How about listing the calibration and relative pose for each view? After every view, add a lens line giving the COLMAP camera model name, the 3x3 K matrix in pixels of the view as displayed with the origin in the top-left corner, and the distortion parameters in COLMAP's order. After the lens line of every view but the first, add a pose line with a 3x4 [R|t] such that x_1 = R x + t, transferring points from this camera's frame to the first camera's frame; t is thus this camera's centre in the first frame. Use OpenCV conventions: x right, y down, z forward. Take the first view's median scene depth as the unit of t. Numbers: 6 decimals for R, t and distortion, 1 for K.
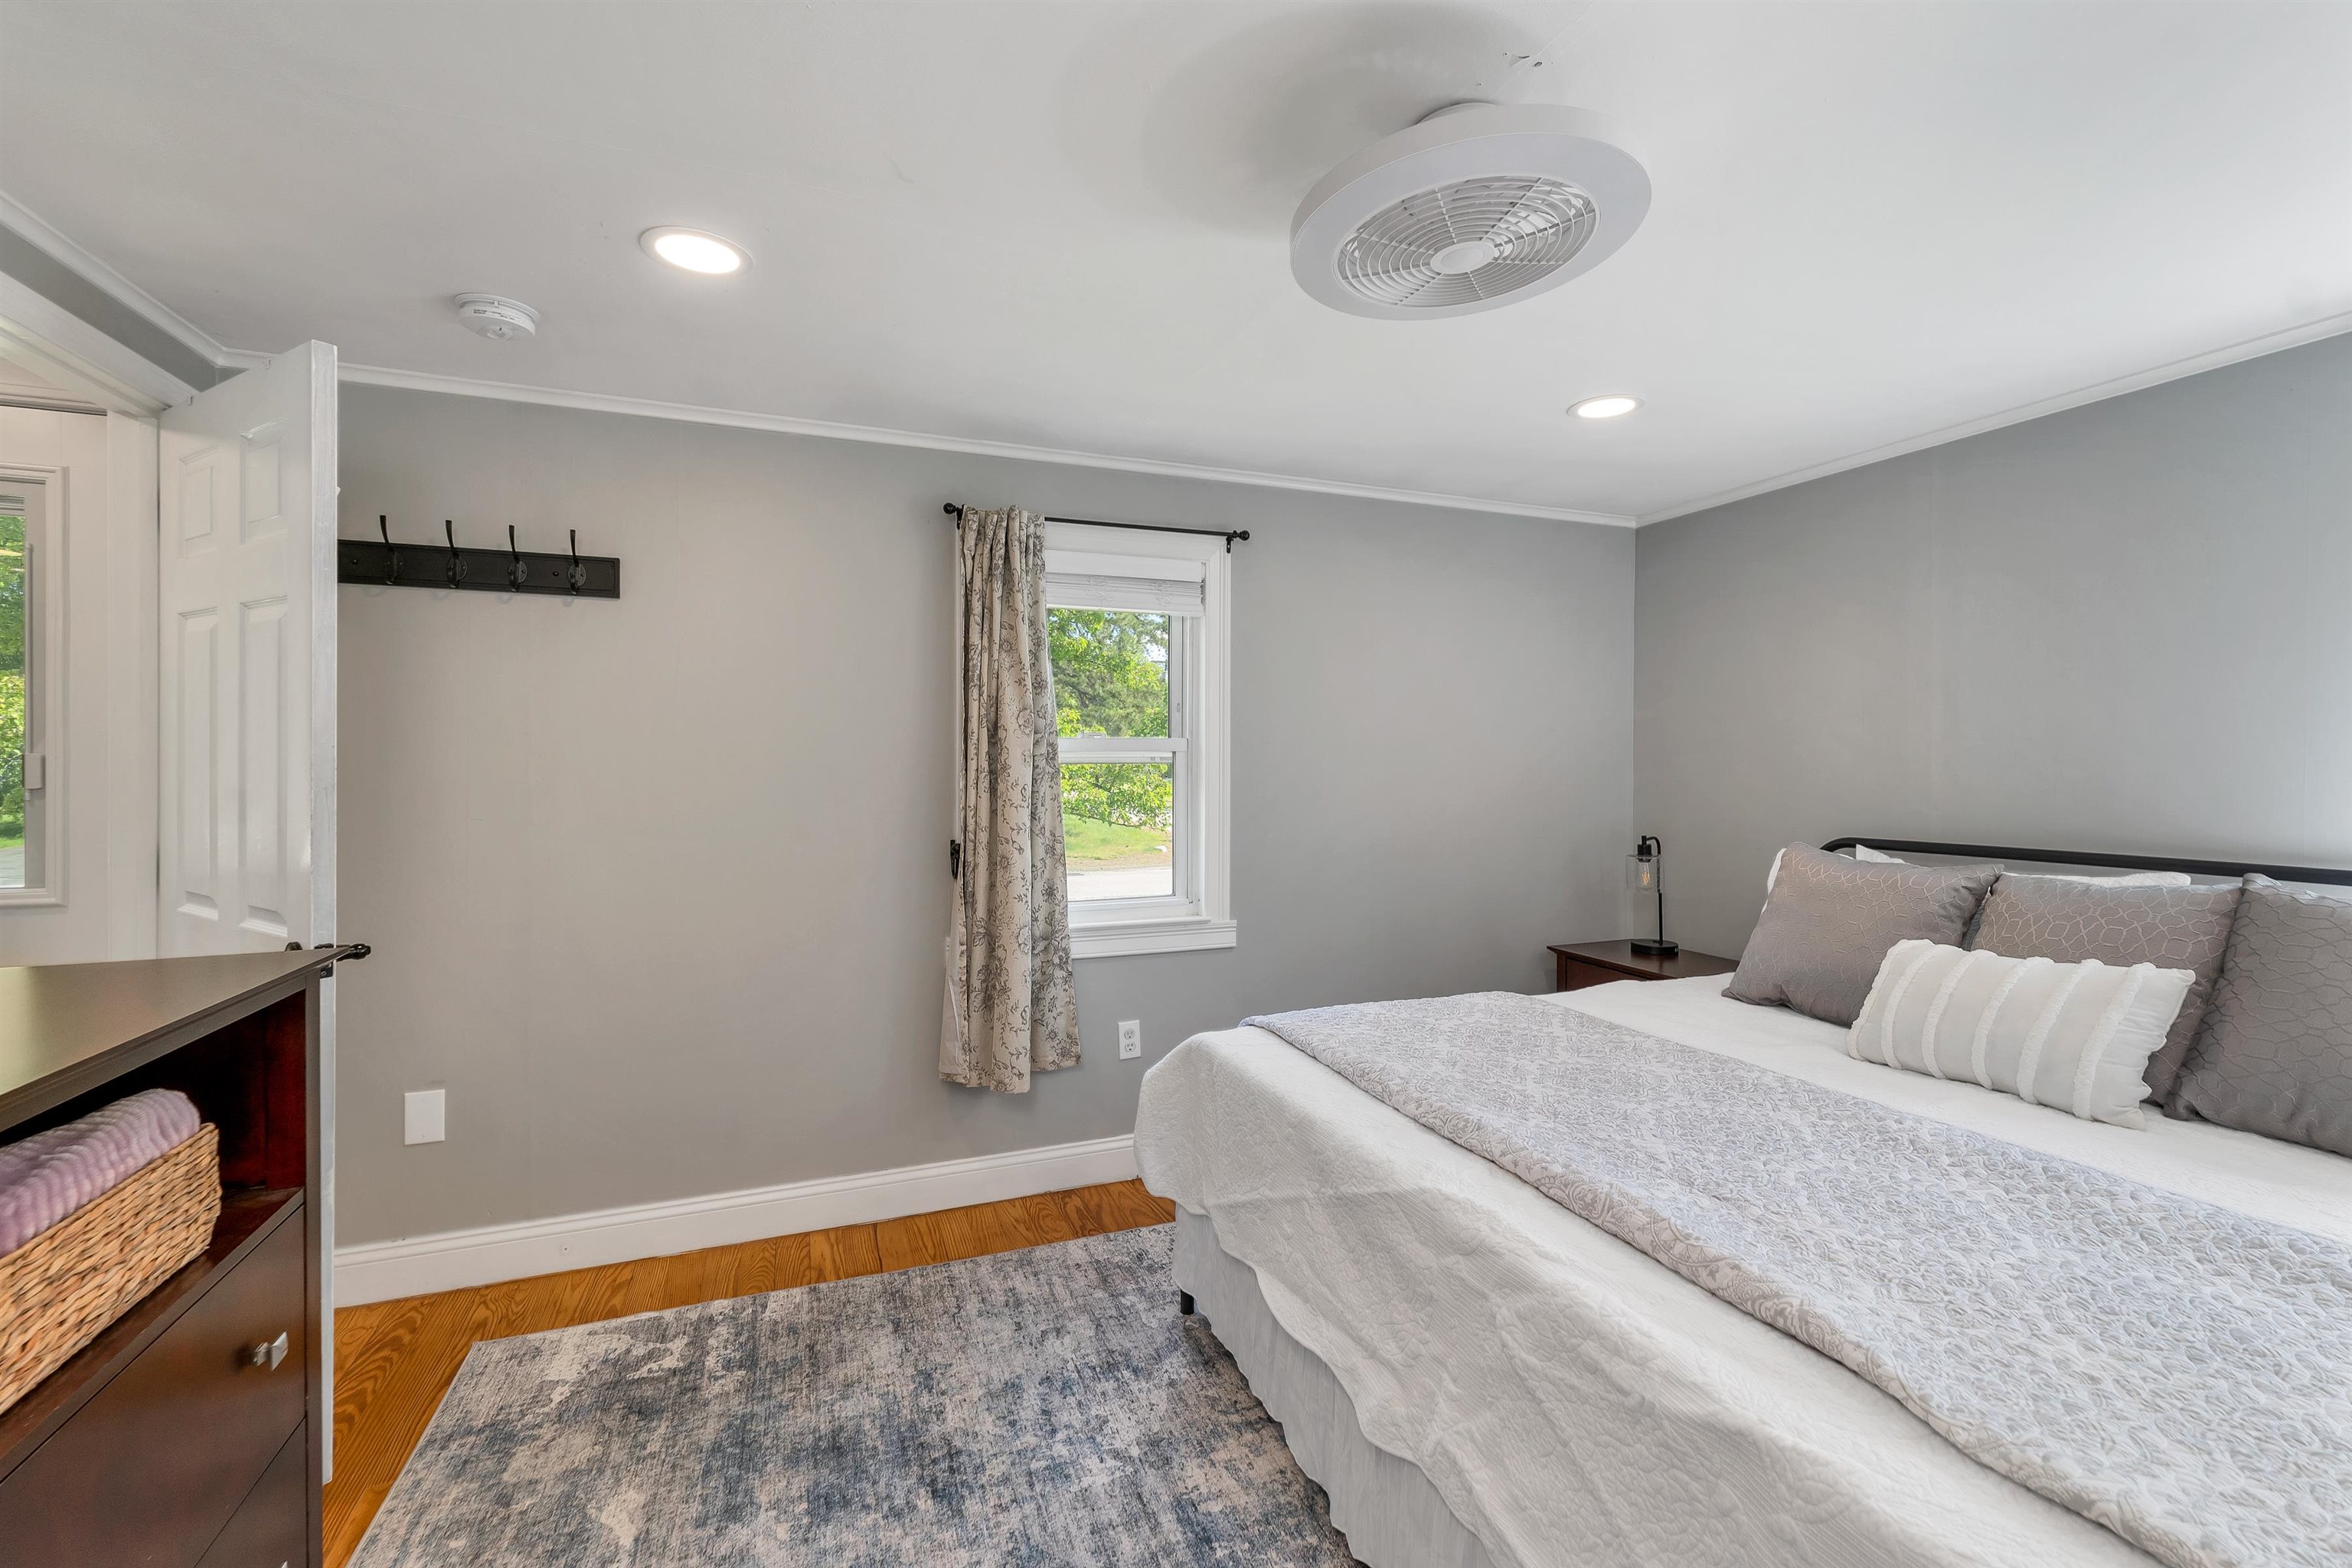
lens RADIAL K [[977.2, 0, 1169.5], [0, 977.2, 756.6], [0, 0, 1]] dist [0.001660, 0.000264]
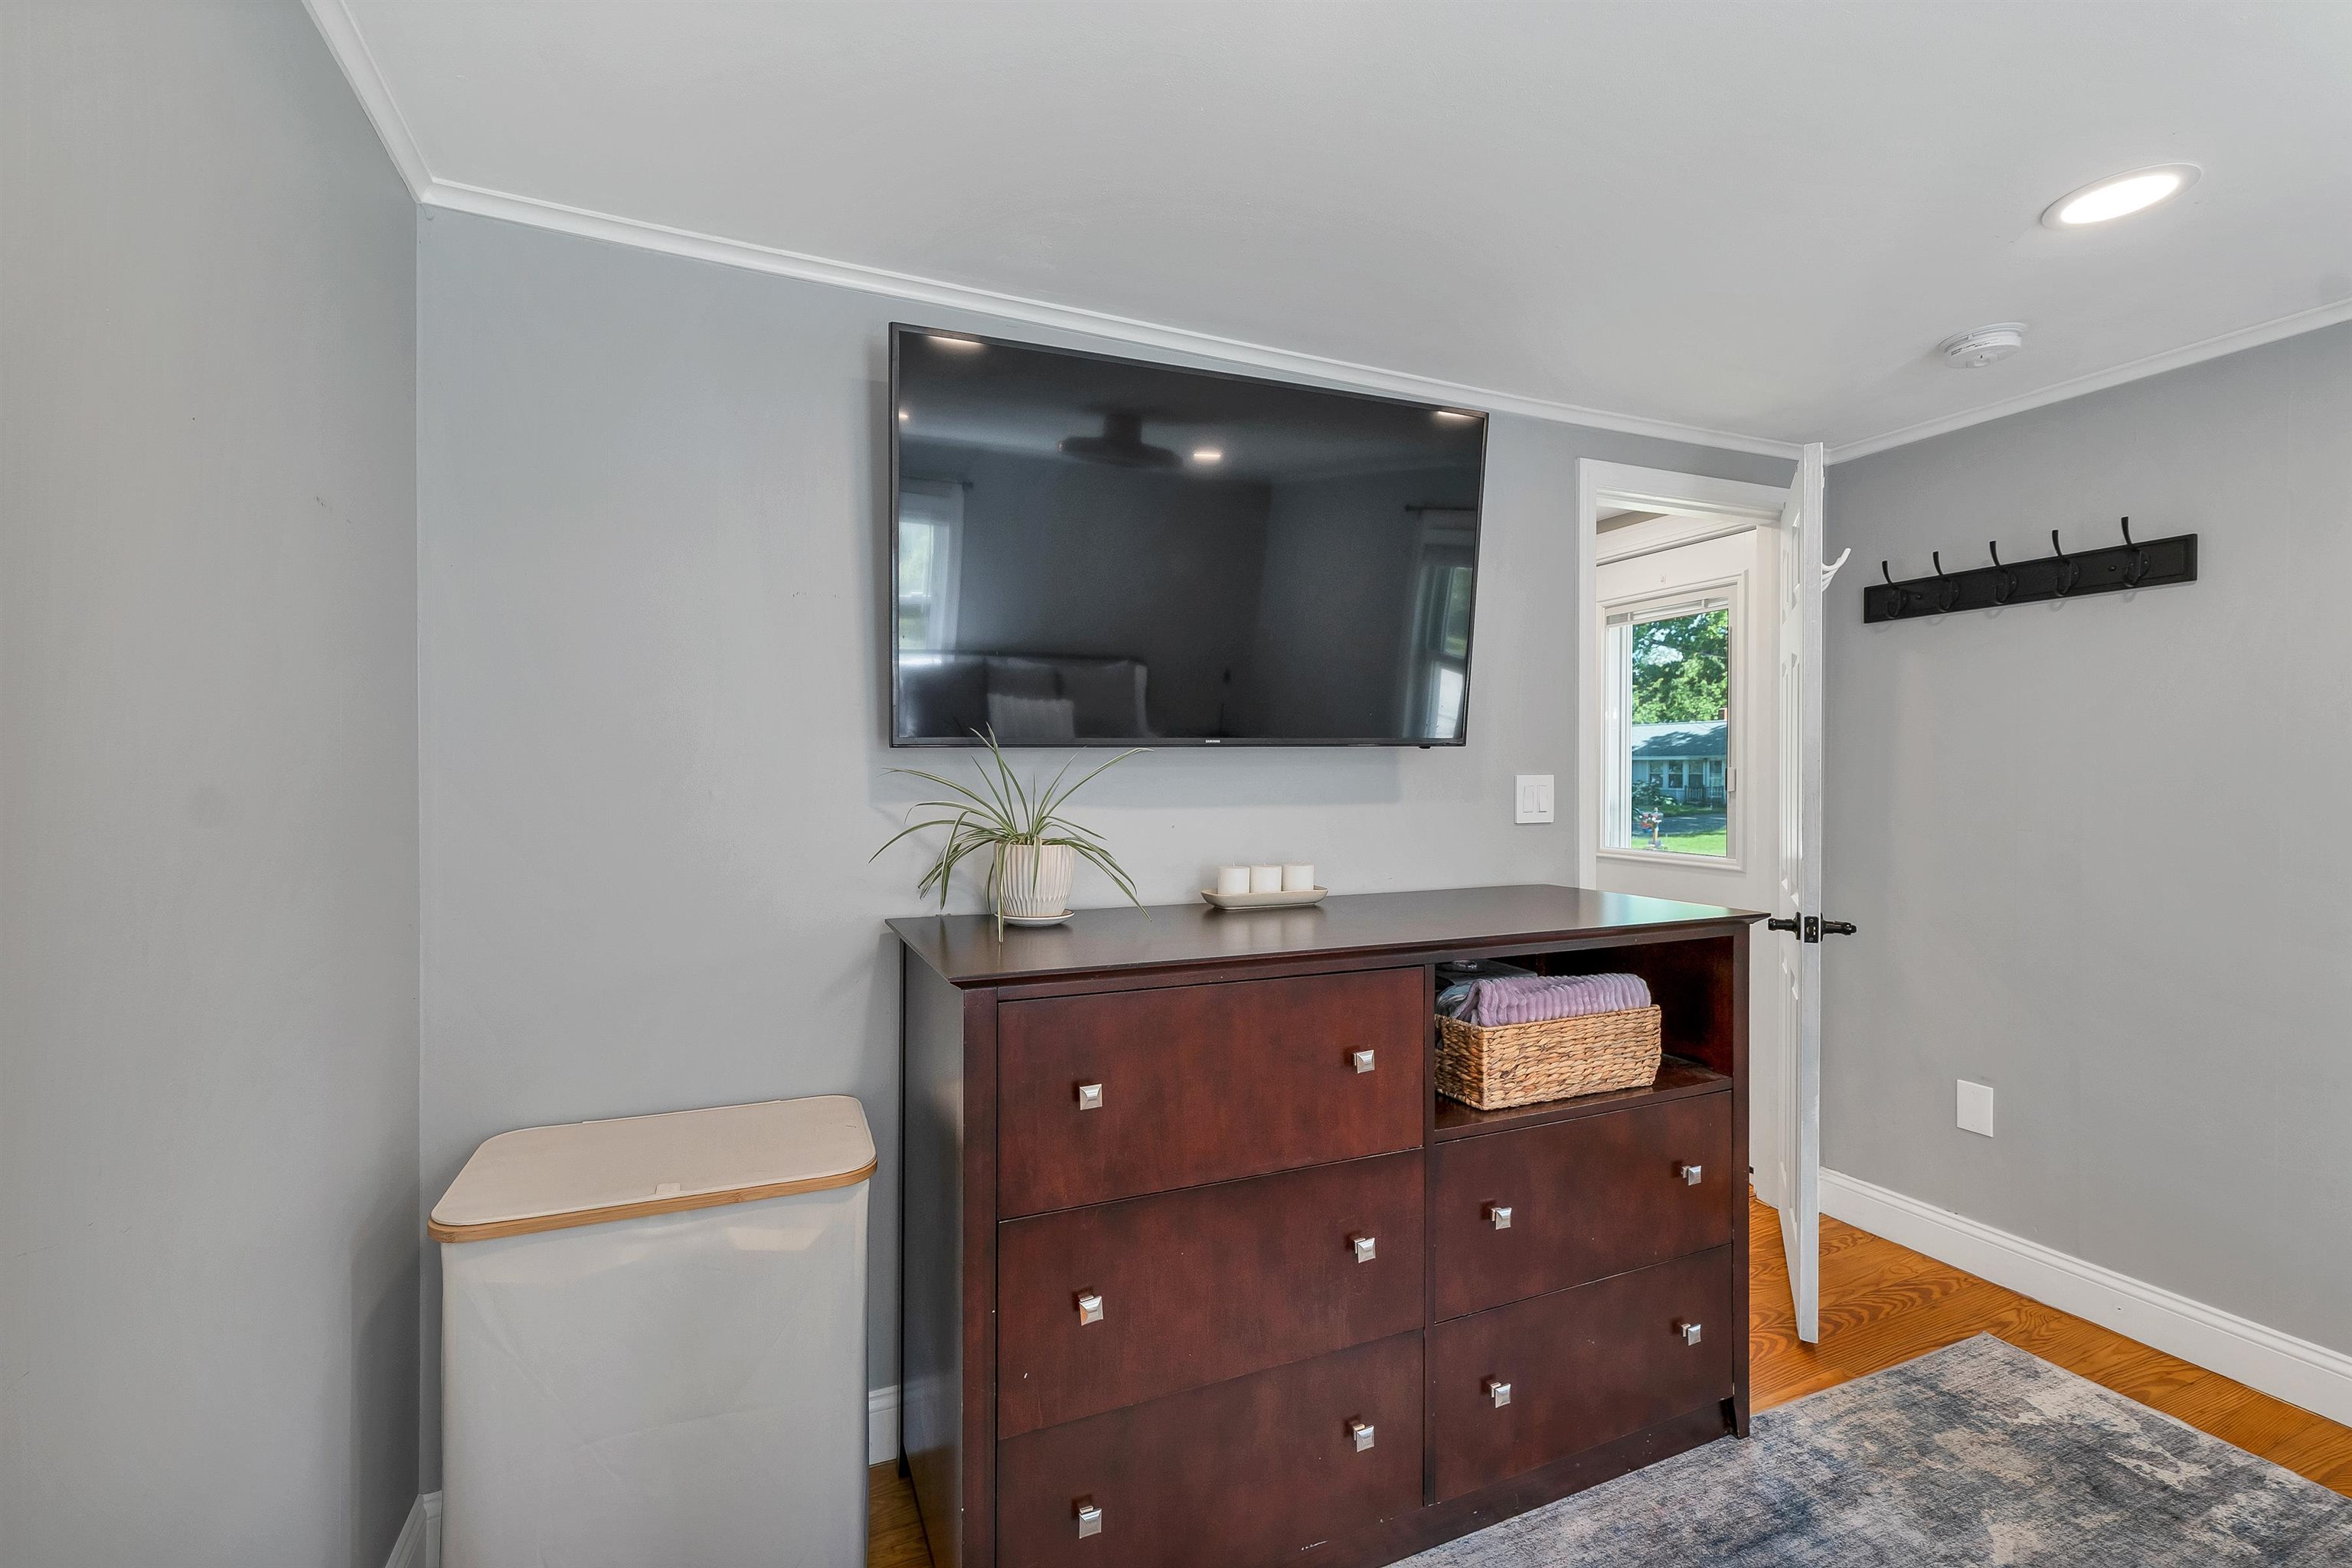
lens RADIAL K [[977.2, 0, 1169.5], [0, 977.2, 756.6], [0, 0, 1]] dist [0.001660, 0.000264]
pose [[0.043981, -0.019274, -0.998846, 0.339939], [0.003453, 0.999811, -0.019141, 0.005250], [0.999026, -0.002607, 0.044040, 0.101565]]
